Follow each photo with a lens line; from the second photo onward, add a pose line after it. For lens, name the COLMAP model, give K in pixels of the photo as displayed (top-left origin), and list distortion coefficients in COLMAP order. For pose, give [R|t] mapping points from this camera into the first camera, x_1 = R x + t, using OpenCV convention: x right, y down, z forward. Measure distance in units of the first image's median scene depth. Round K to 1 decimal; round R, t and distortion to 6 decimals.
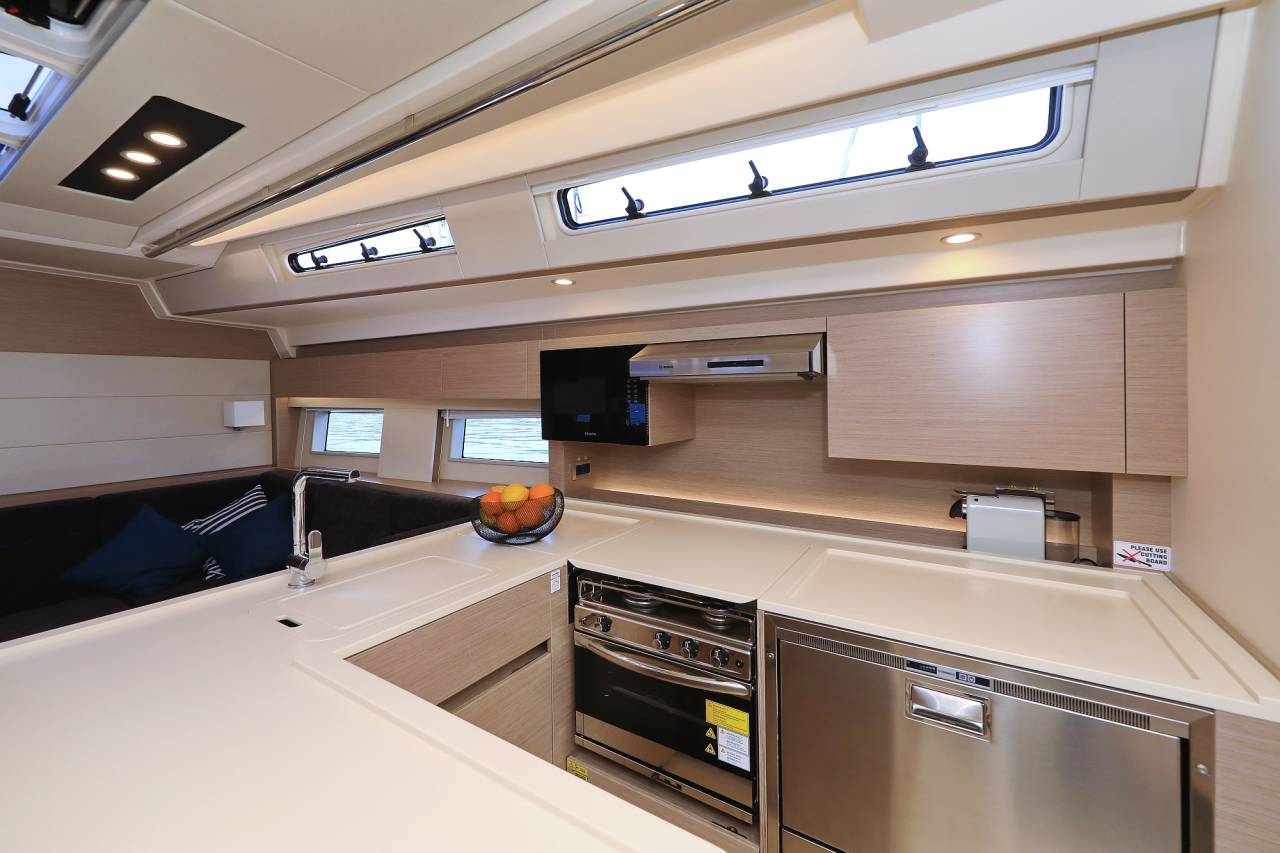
lens RADIAL K [[512.3, 0, 658.1], [0, 512.3, 429.4], [0, 0, 1]] dist [0.001525, -0.000077]
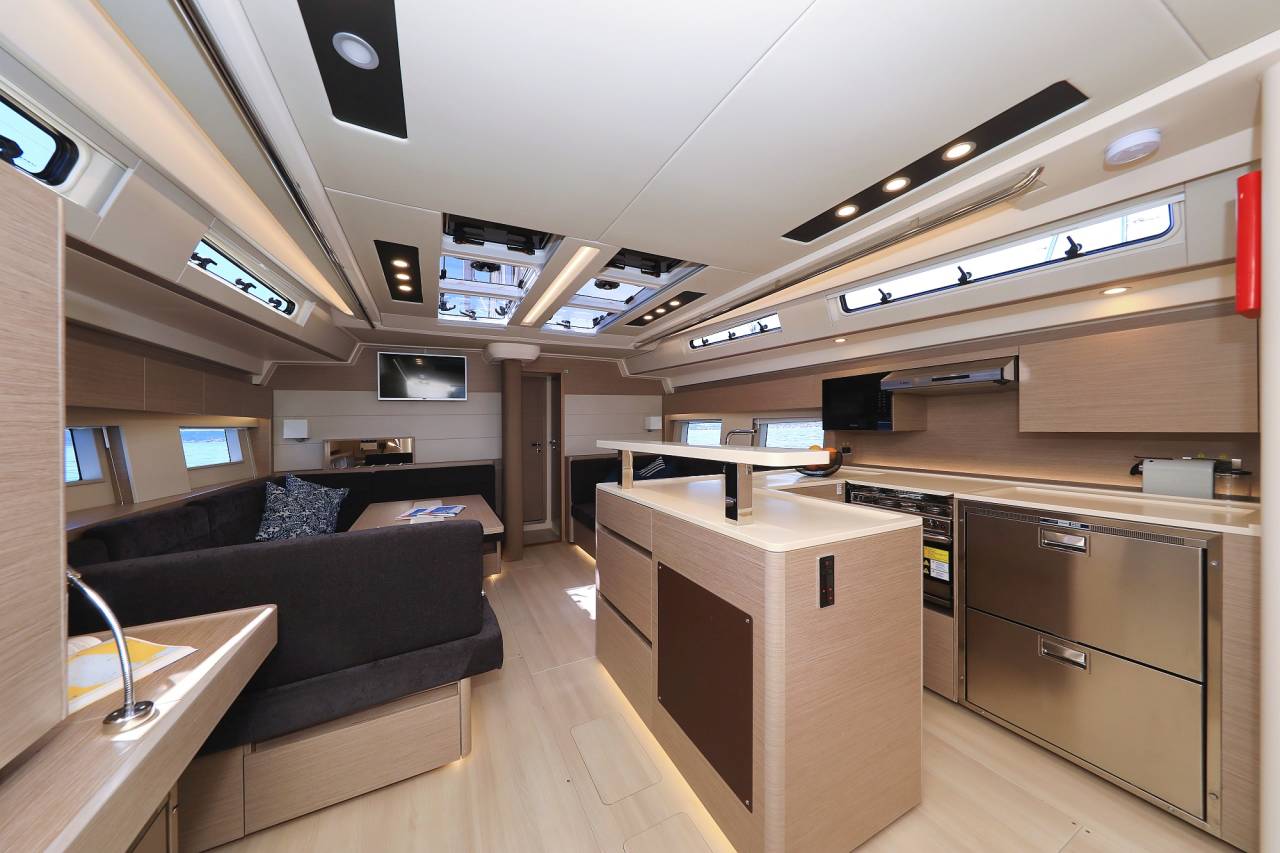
lens RADIAL K [[411.3, 0, 660.6], [0, 411.3, 440.1], [0, 0, 1]] dist [-0.006106, 0.000454]
pose [[0.862371, 0.013130, -0.506107, 0.009723], [-0.026720, 0.999451, -0.019600, 0.133857], [0.505571, 0.030426, 0.862248, -0.679911]]
